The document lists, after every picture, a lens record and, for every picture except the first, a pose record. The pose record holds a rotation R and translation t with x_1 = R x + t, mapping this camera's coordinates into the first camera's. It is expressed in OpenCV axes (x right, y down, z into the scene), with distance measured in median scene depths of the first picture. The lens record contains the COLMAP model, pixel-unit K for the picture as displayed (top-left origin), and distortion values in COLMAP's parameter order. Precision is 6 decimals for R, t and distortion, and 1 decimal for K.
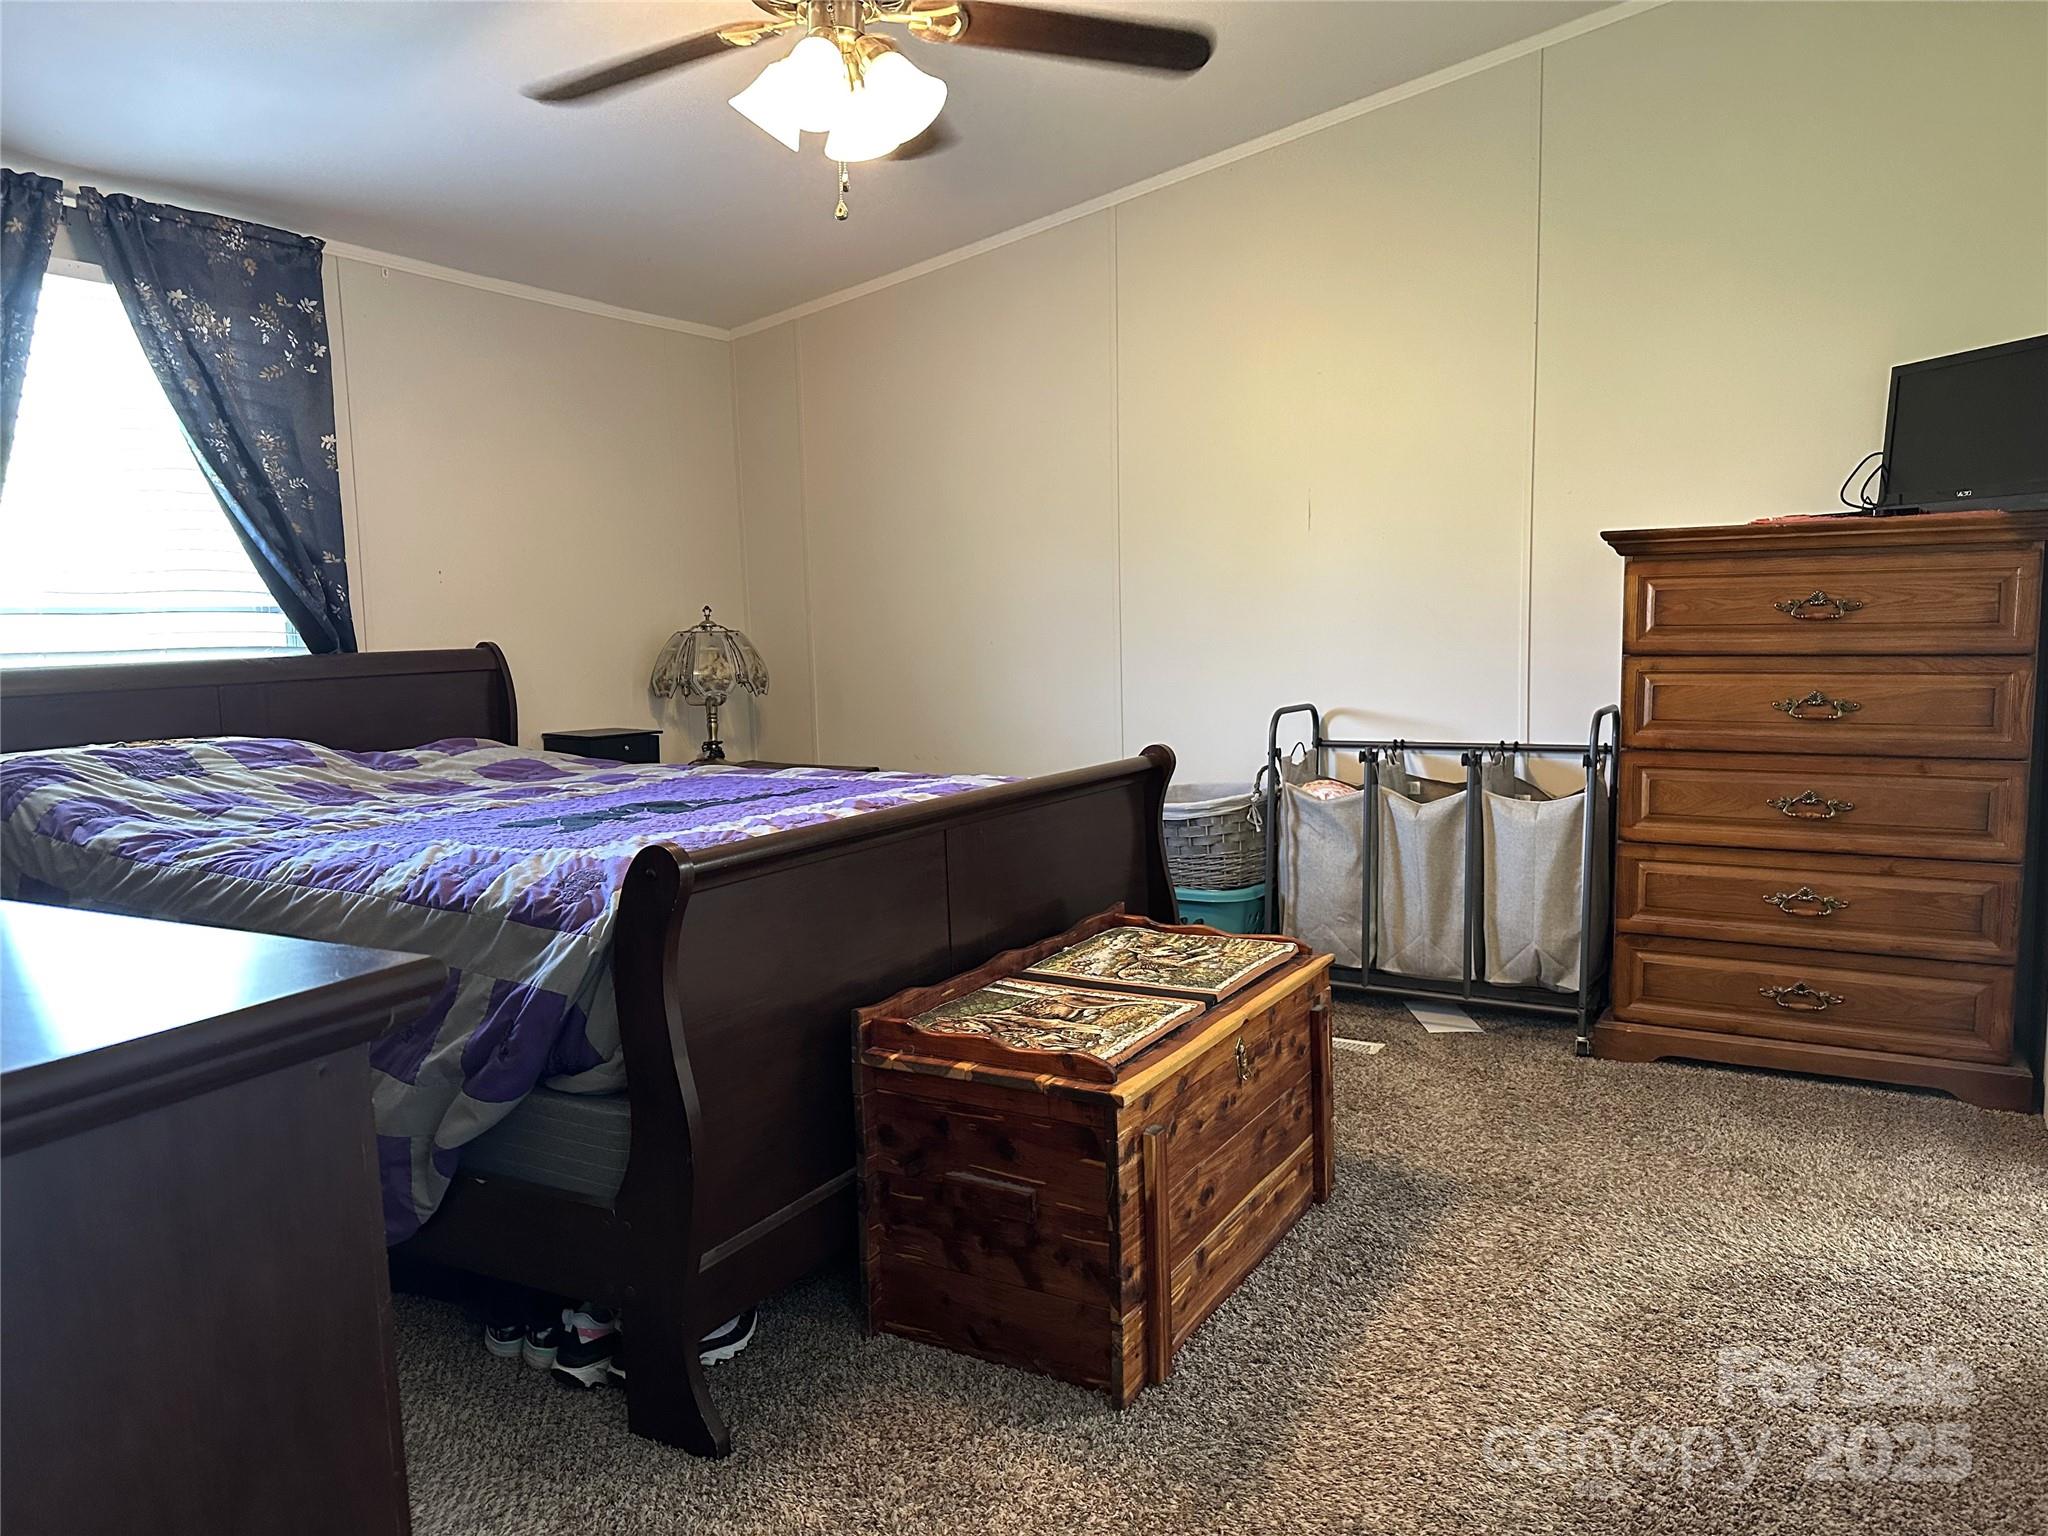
lens RADIAL K [[1461.2, 0, 1010.2], [0, 1461.2, 758.7], [0, 0, 1]] dist [0.052406, -0.064473]
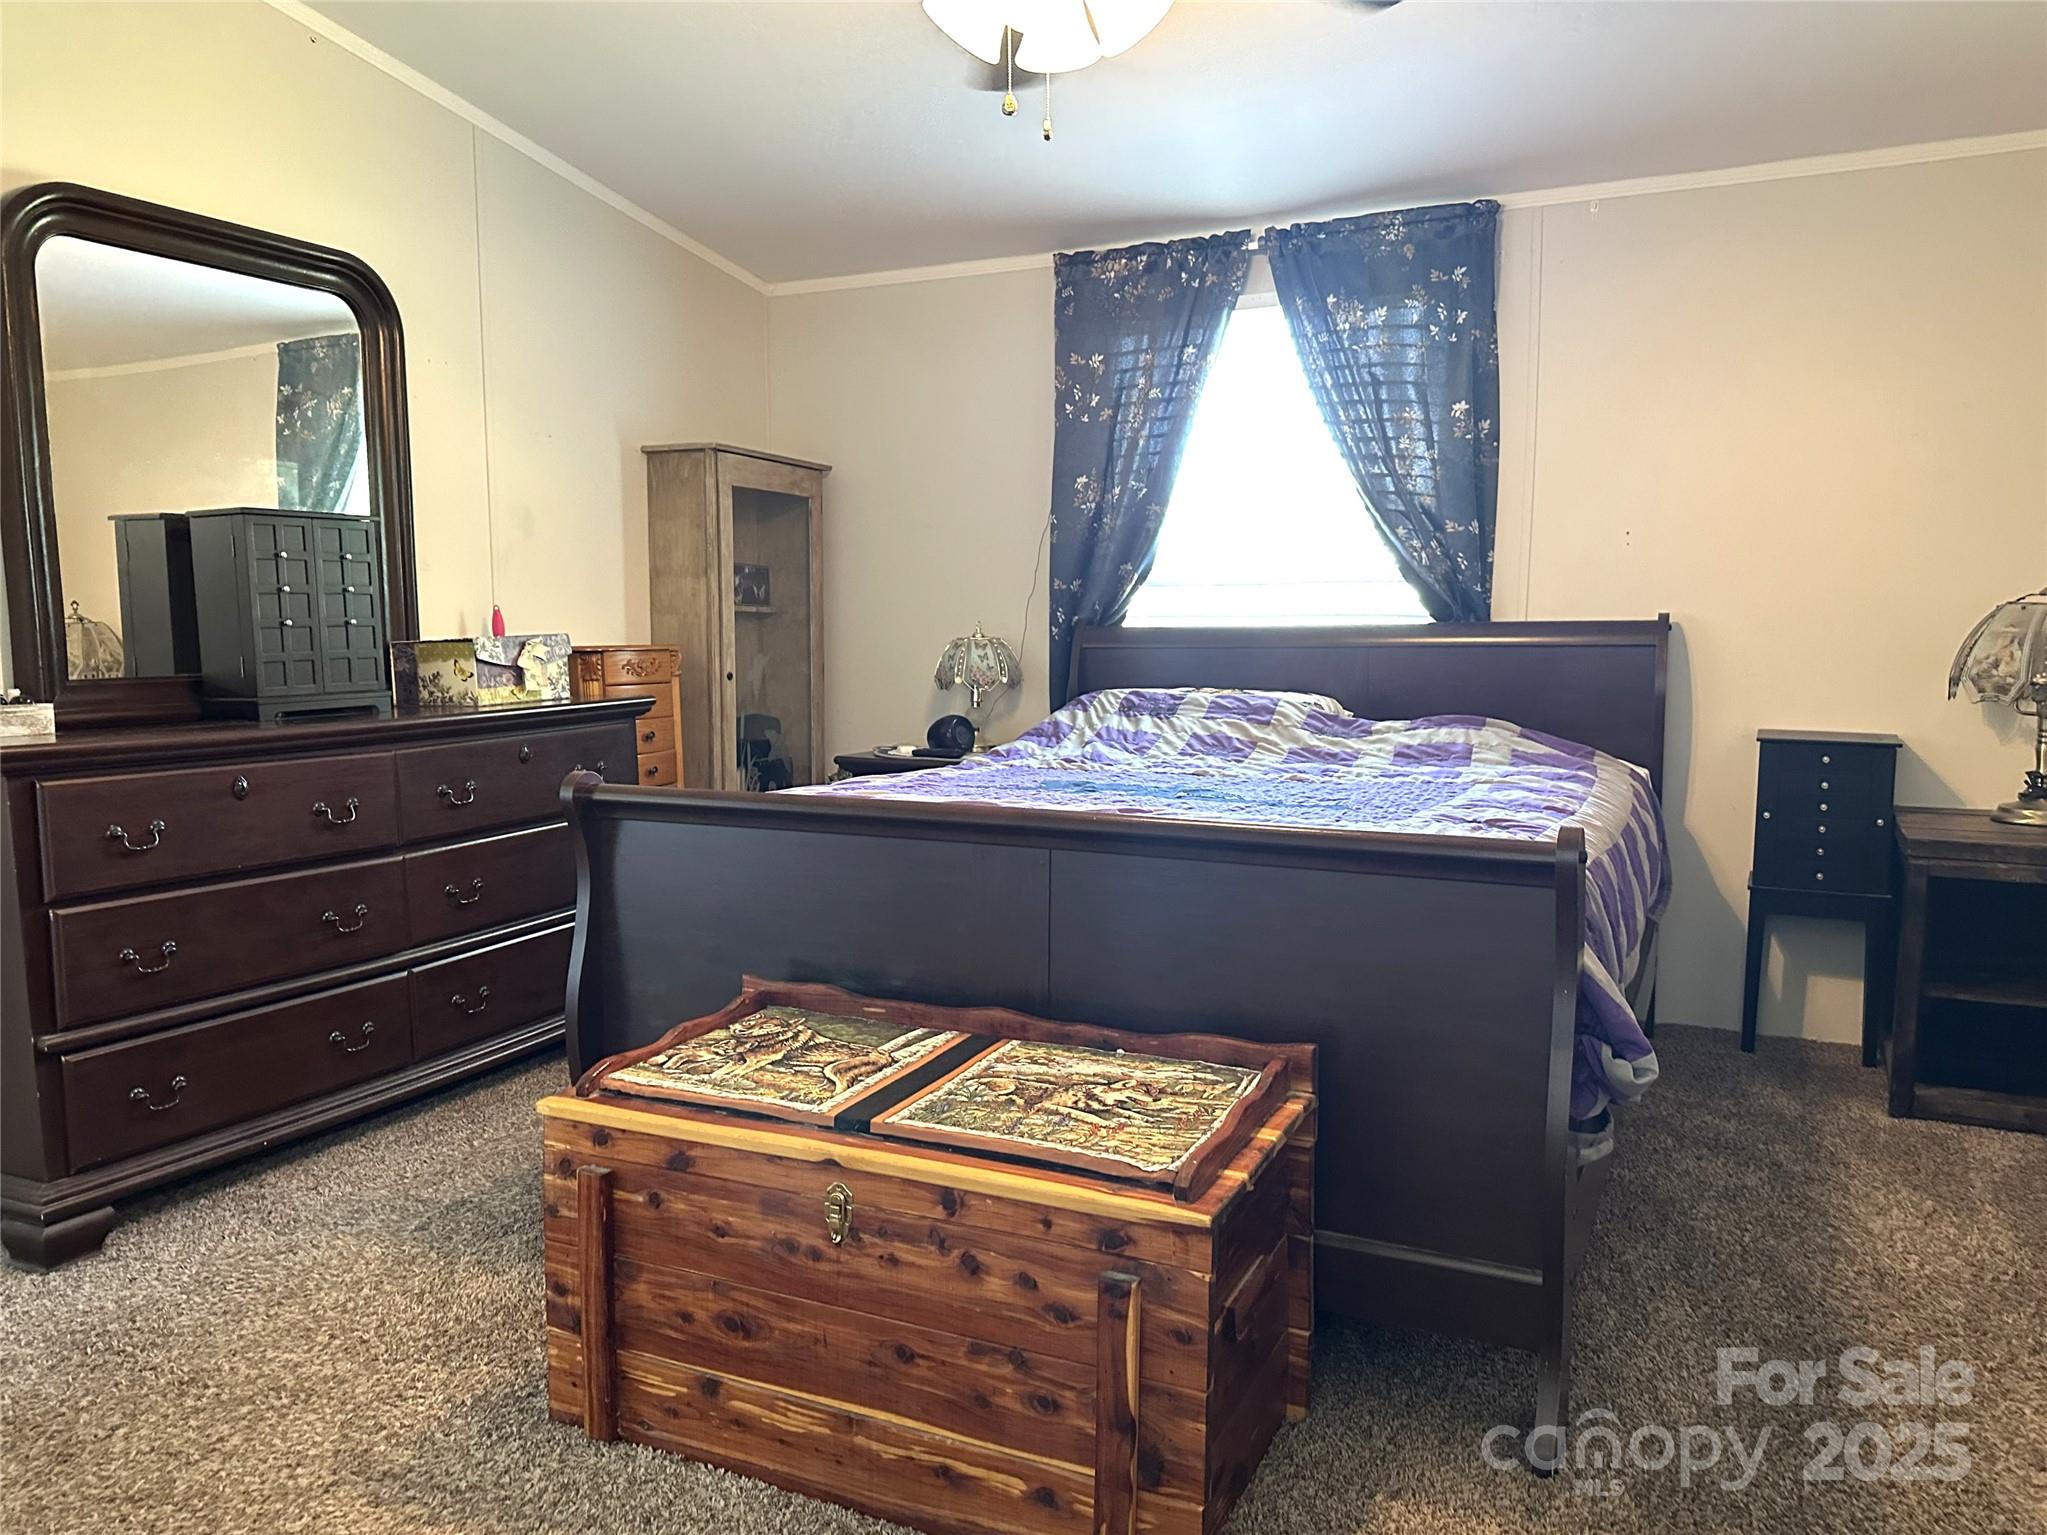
lens RADIAL K [[1460.5, 0, 1012.1], [0, 1460.5, 783.2], [0, 0, 1]] dist [0.052406, -0.064473]
pose [[0.080865, 0.138632, -0.987037, 0.784238], [-0.091675, 0.987117, 0.131132, -0.099263], [0.992500, 0.079882, 0.092533, 0.922140]]
